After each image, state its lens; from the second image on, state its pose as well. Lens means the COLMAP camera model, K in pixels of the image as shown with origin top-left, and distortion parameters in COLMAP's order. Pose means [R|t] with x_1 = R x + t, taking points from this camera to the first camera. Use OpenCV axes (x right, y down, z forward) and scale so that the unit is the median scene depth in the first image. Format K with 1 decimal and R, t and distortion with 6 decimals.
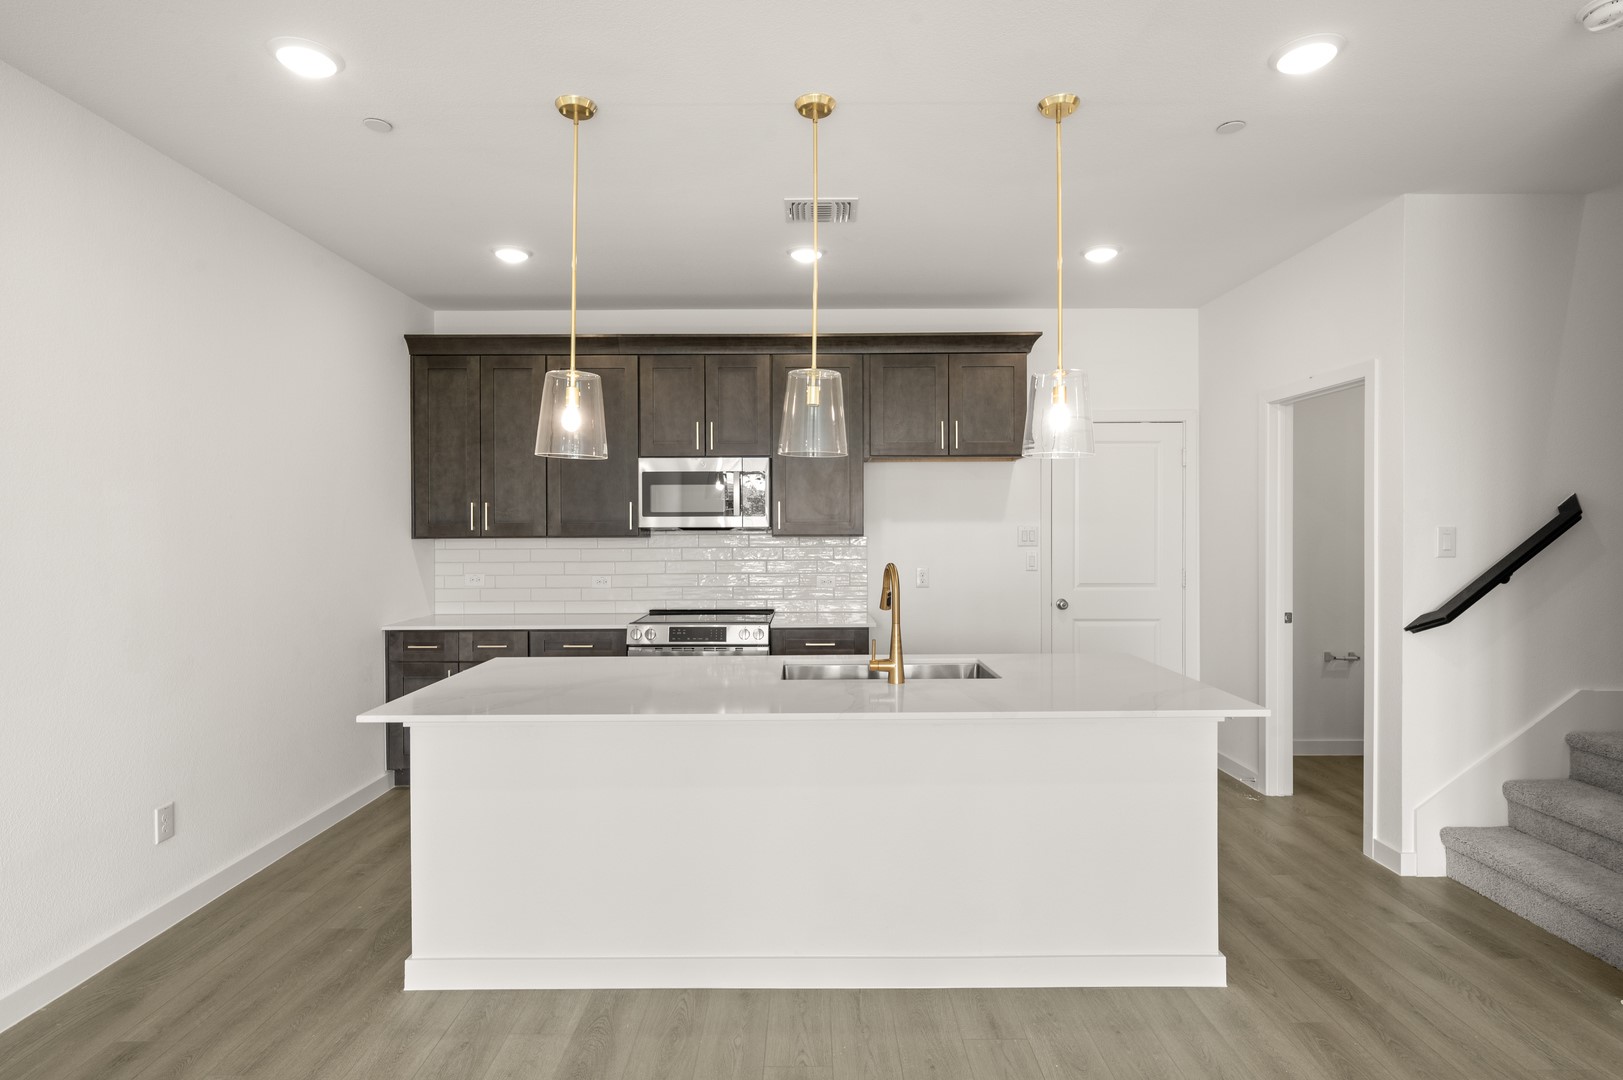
lens RADIAL K [[846.5, 0, 816.4], [0, 846.5, 539.2], [0, 0, 1]] dist [-0.001540, 0.000512]
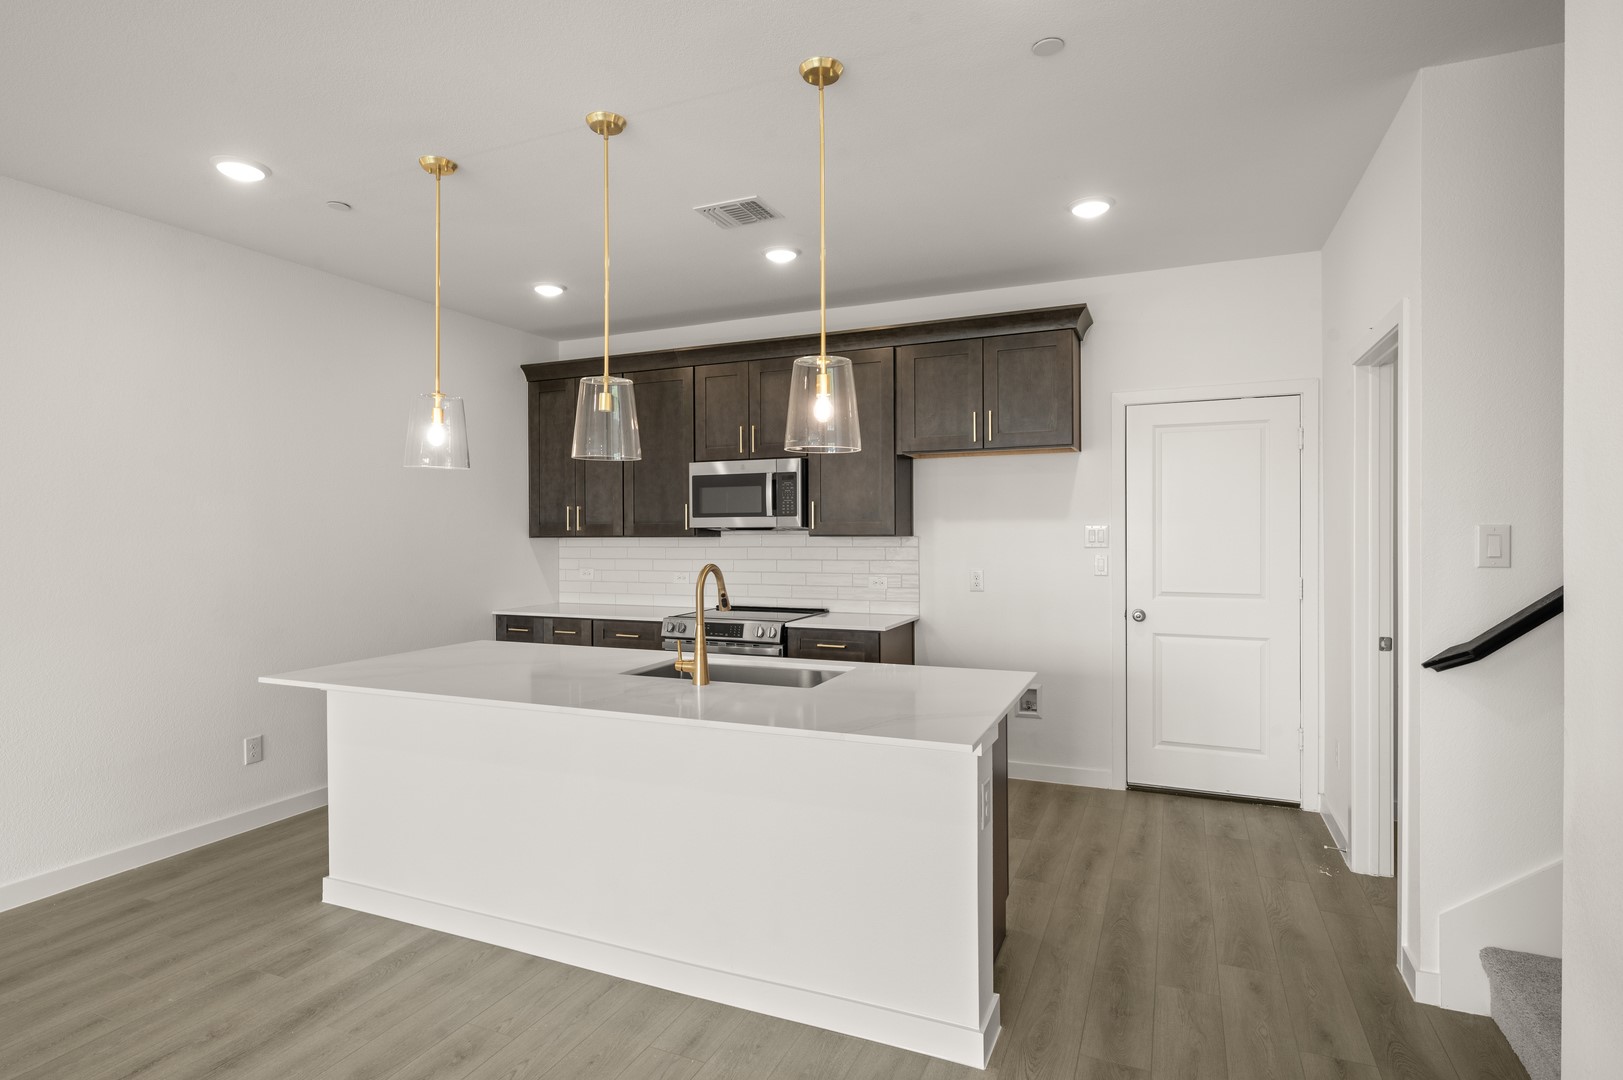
lens RADIAL K [[846.5, 0, 813.1], [0, 846.5, 539.7], [0, 0, 1]] dist [-0.001540, 0.000512]
pose [[0.913581, 0.003171, -0.406644, 0.365420], [-0.002305, 0.999994, 0.002619, -0.001912], [0.406650, -0.001455, 0.913583, 0.085494]]
